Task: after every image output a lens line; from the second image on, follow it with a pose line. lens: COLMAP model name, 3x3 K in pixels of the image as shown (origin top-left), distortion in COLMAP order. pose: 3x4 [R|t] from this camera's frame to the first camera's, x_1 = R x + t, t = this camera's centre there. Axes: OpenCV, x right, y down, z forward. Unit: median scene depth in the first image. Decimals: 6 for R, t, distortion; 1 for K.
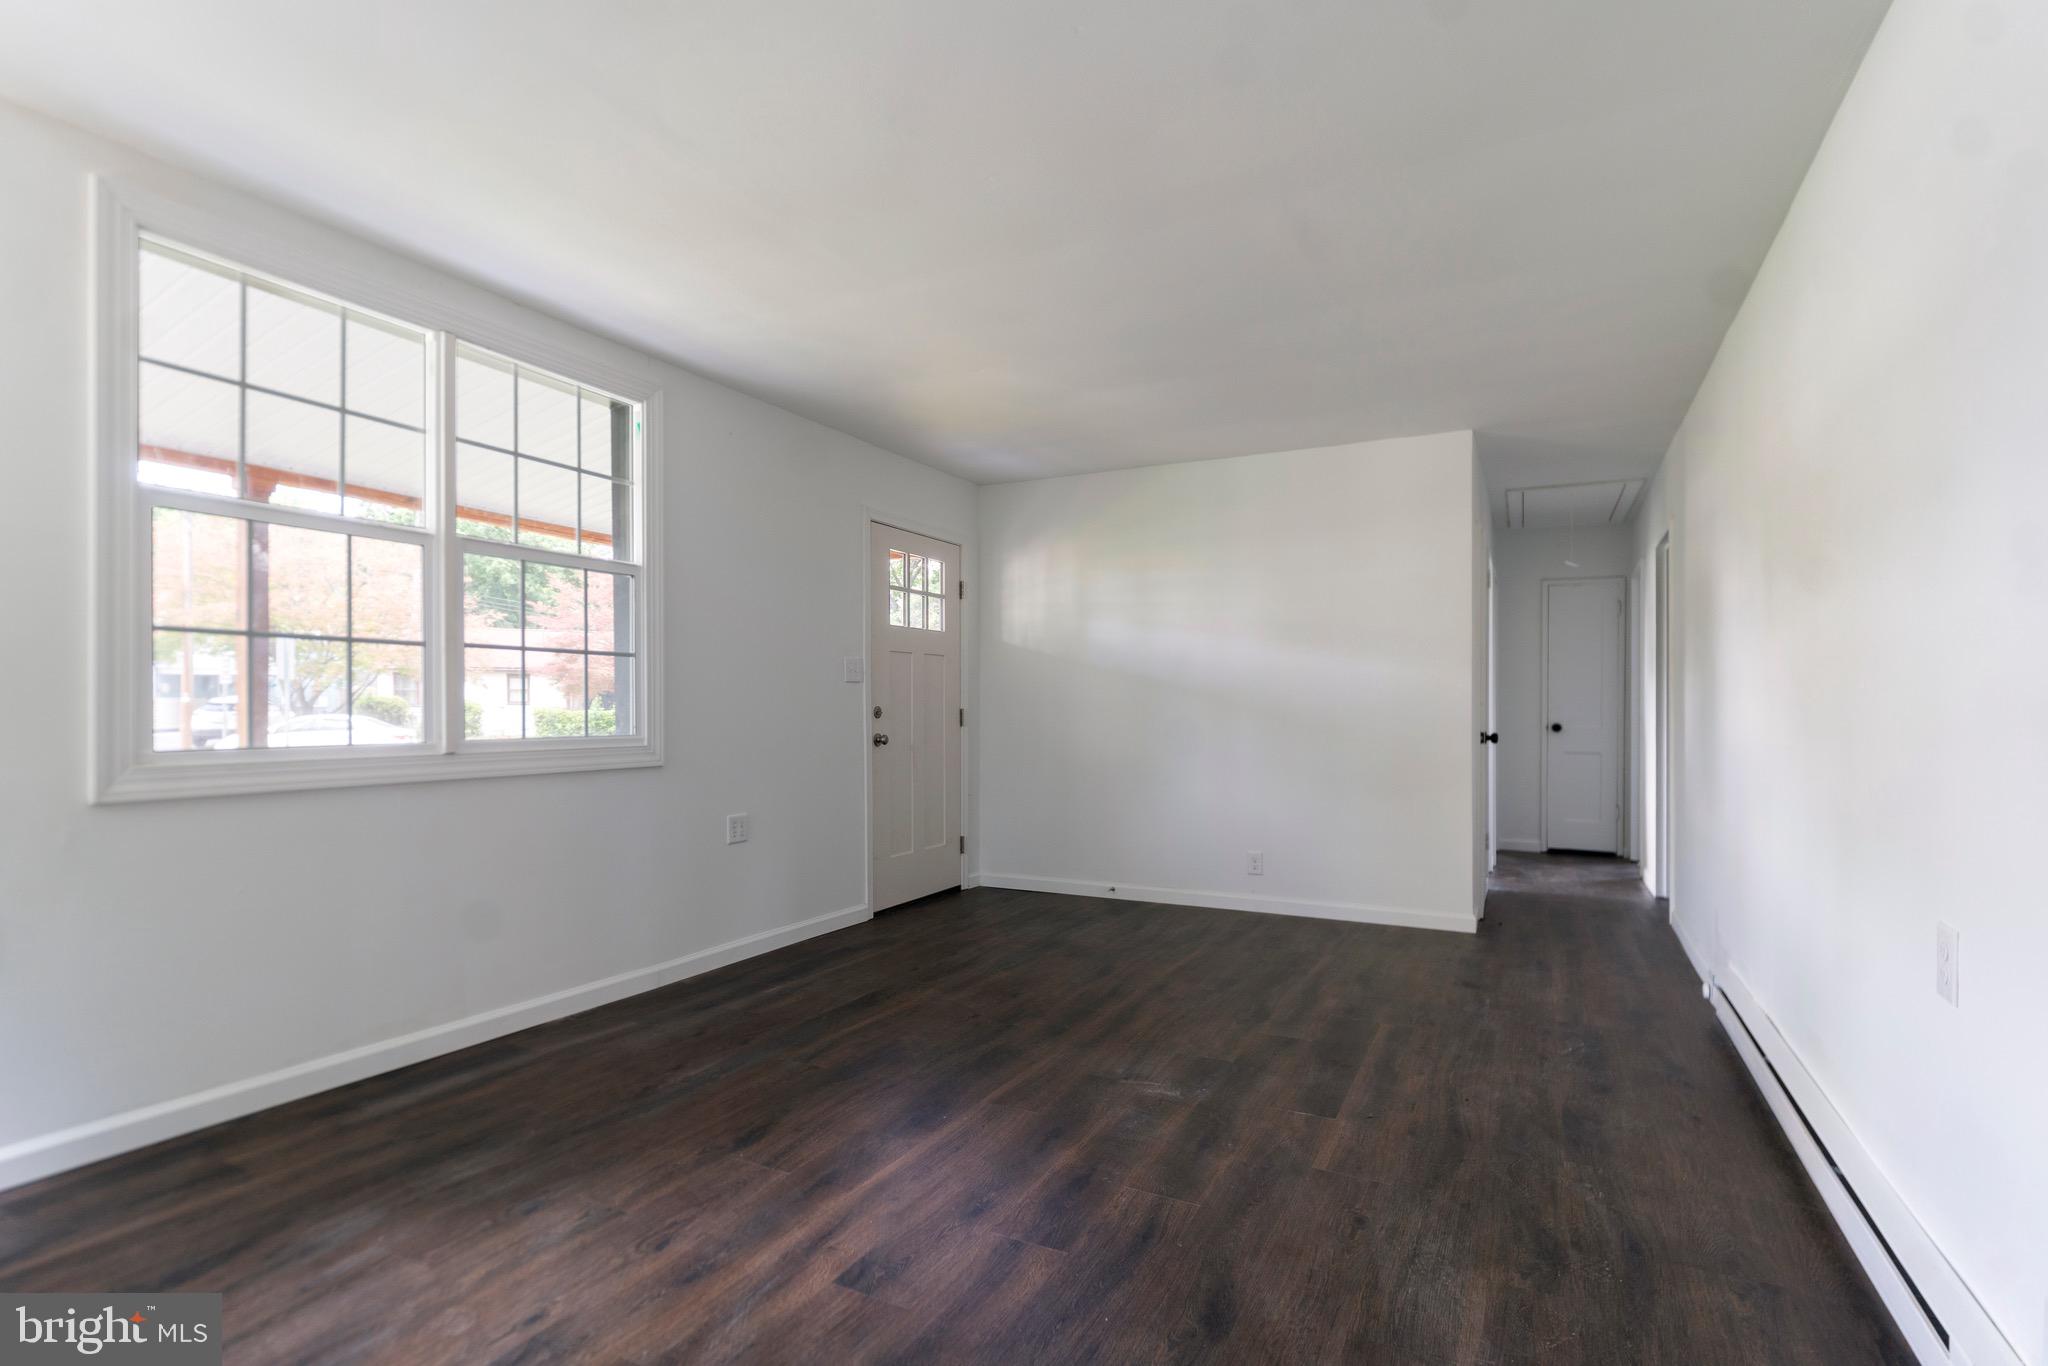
lens RADIAL K [[1021.8, 0, 1022.3], [0, 1021.8, 712.4], [0, 0, 1]] dist [0.000233, 0.000025]
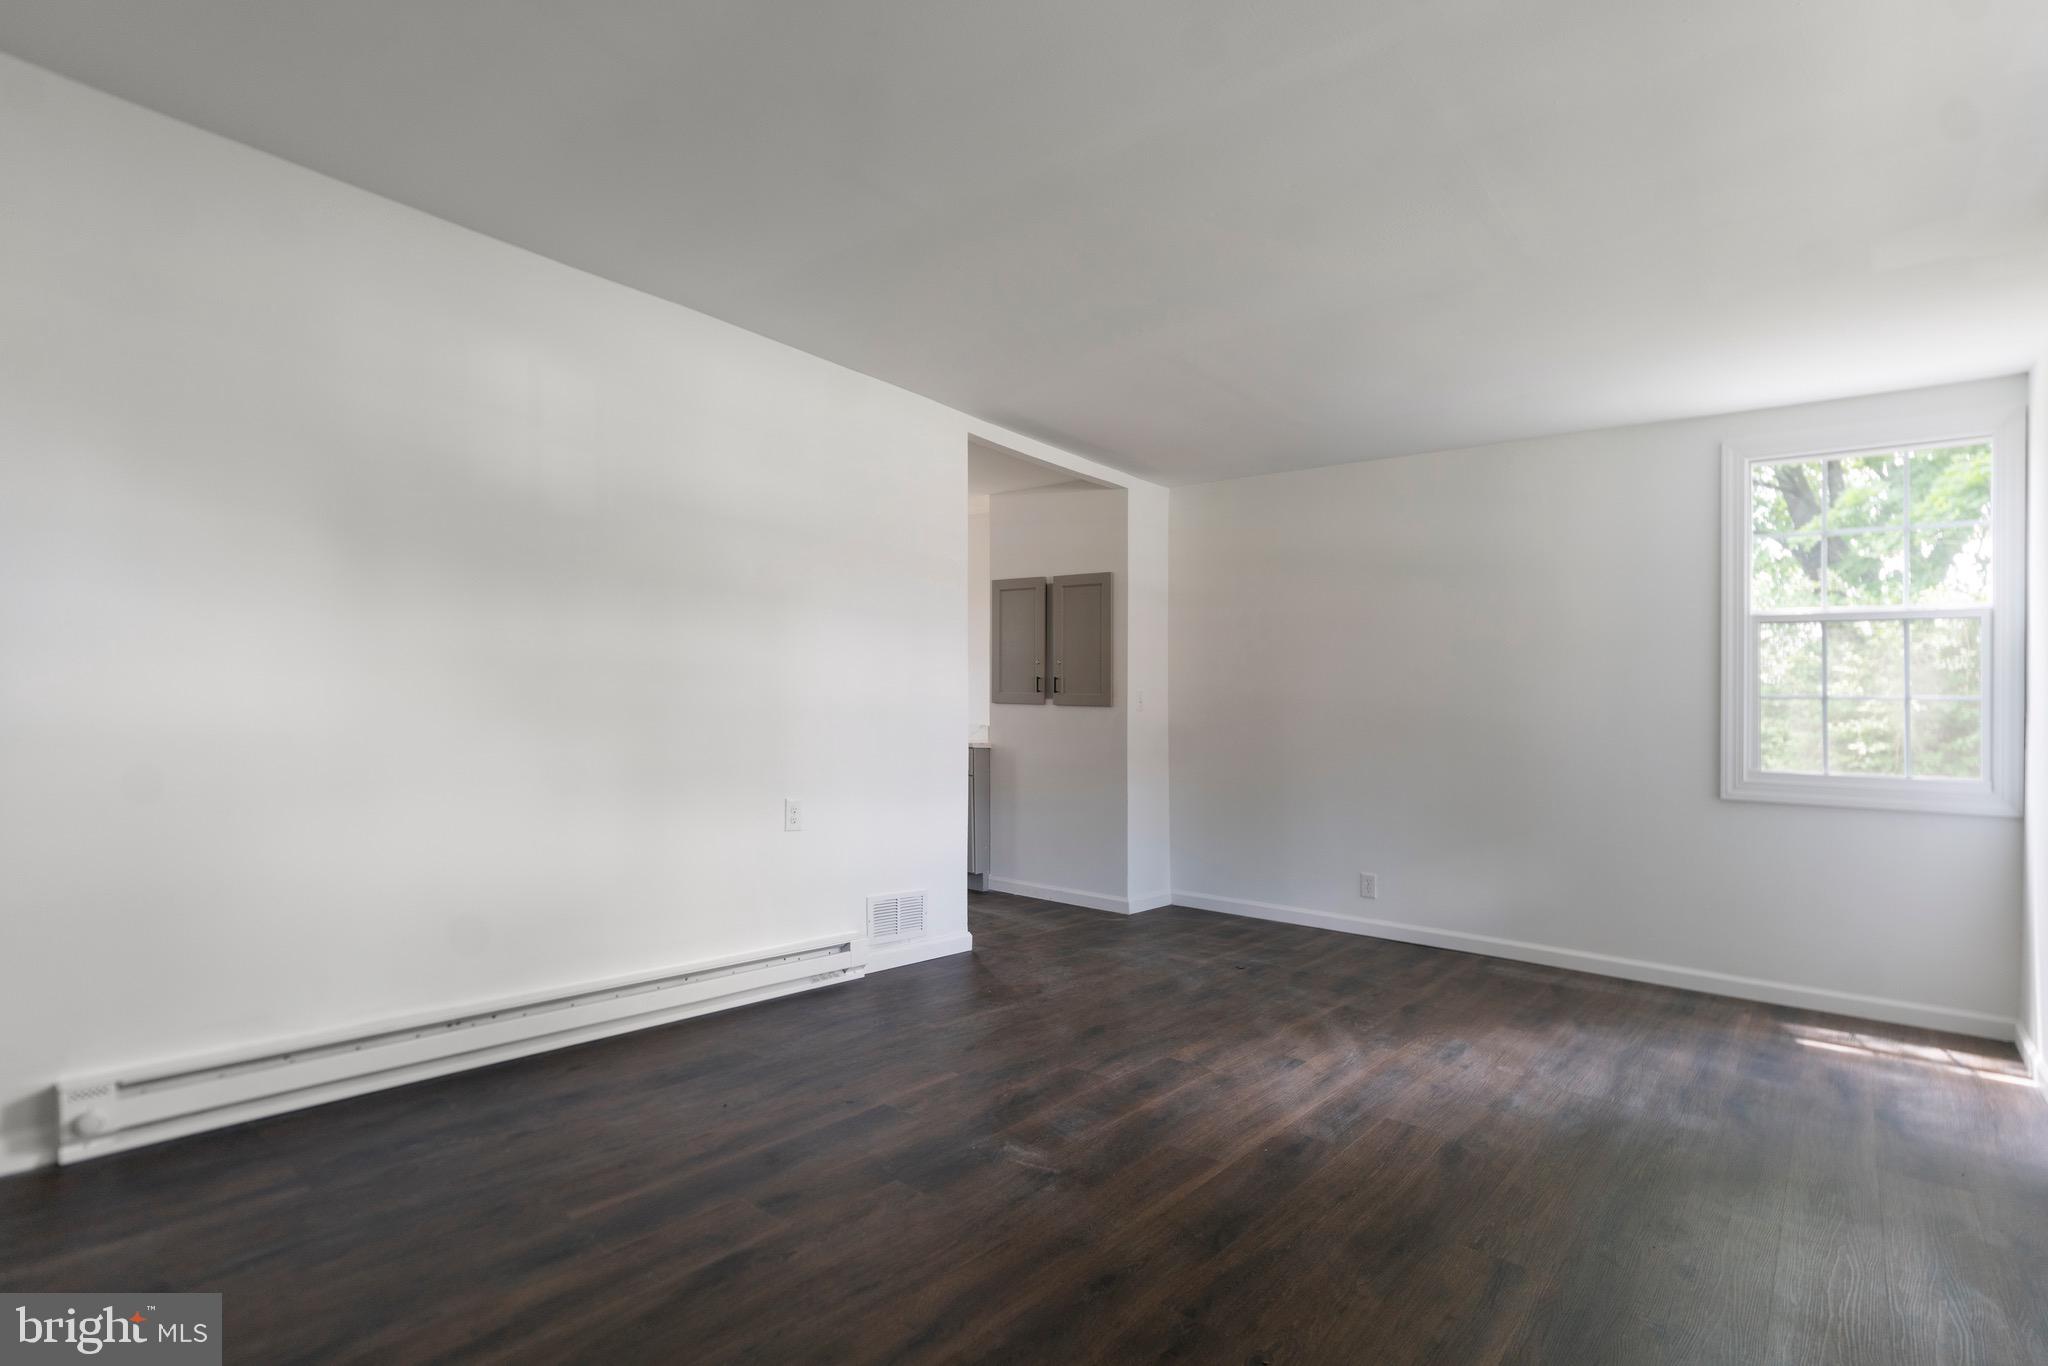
lens RADIAL K [[1021.8, 0, 1022.3], [0, 1021.8, 712.4], [0, 0, 1]] dist [0.000233, 0.000025]
pose [[-0.978950, -0.038144, 0.200506, -0.031290], [-0.037697, 0.999271, 0.006047, -0.017316], [-0.200591, -0.001639, -0.979674, 2.198181]]
